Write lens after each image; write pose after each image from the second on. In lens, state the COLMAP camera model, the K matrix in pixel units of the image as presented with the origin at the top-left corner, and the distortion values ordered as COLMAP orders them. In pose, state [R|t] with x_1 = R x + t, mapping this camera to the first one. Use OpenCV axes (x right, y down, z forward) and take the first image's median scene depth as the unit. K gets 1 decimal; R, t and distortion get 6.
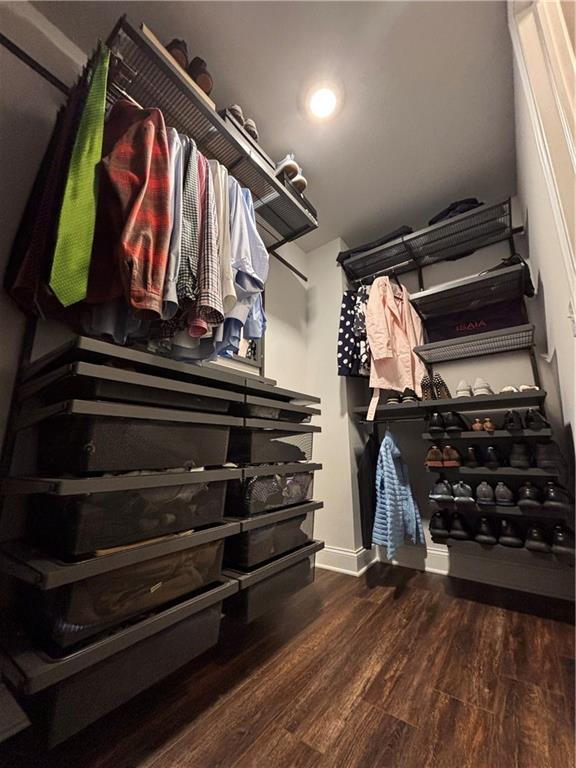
lens RADIAL K [[305.5, 0, 293.6], [0, 305.5, 381.4], [0, 0, 1]] dist [-0.009667, -0.000478]
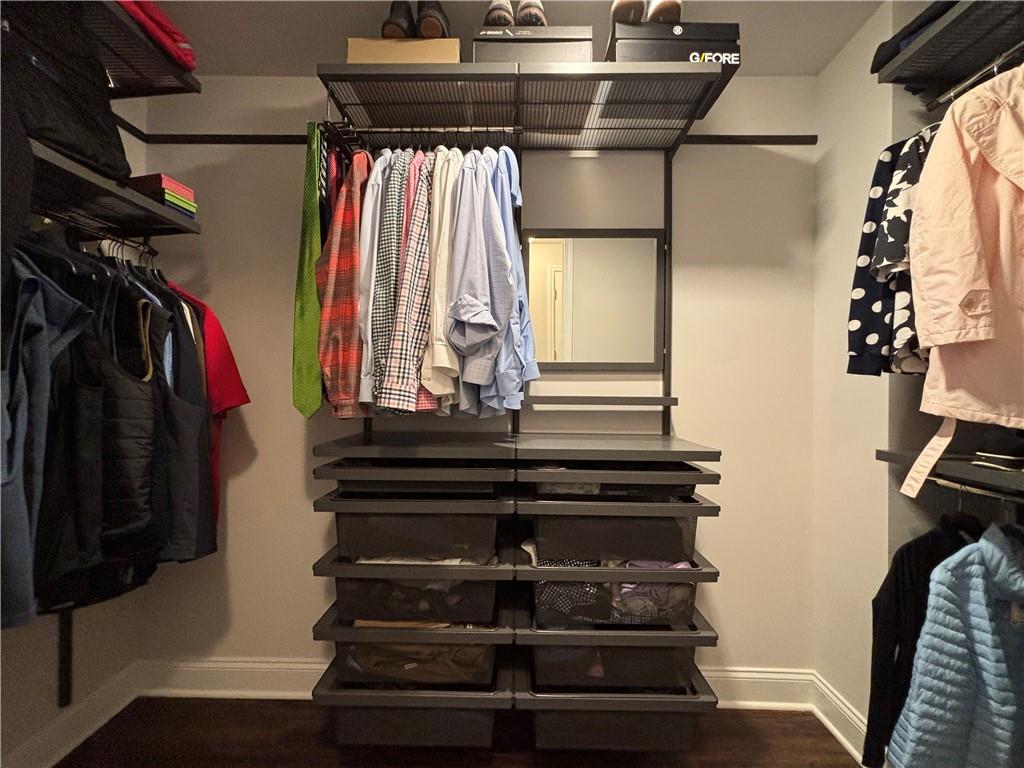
lens RADIAL K [[407.3, 0, 517.6], [0, 407.3, 380.6], [0, 0, 1]] dist [-0.009667, -0.000478]
pose [[0.573618, 0.010257, -0.819058, 0.577606], [0.163790, 0.978291, 0.126960, -0.263787], [0.802580, -0.206980, 0.559486, 0.454687]]
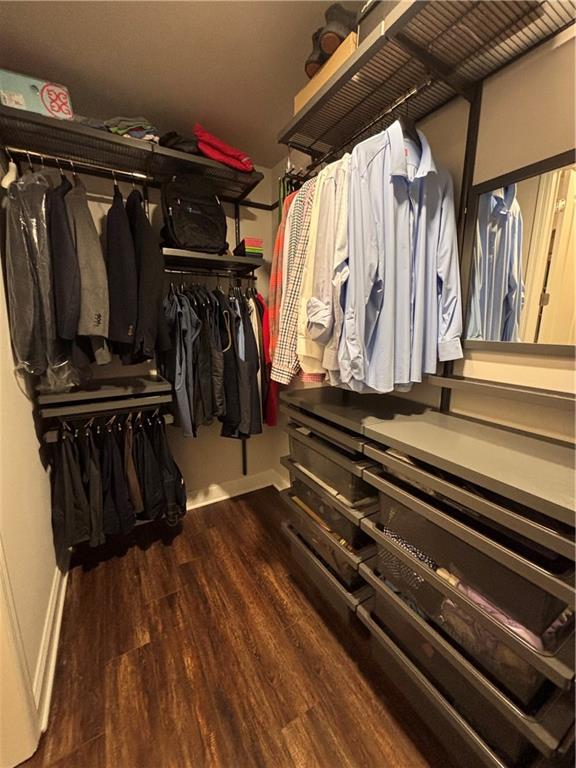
lens RADIAL K [[305.5, 0, 289.0], [0, 305.5, 385.0], [0, 0, 1]] dist [-0.009667, -0.000478]
pose [[-0.413806, 0.193521, -0.889558, 0.588371], [0.200043, 0.972591, 0.118528, -0.236464], [0.888114, -0.128902, -0.441177, 1.093622]]
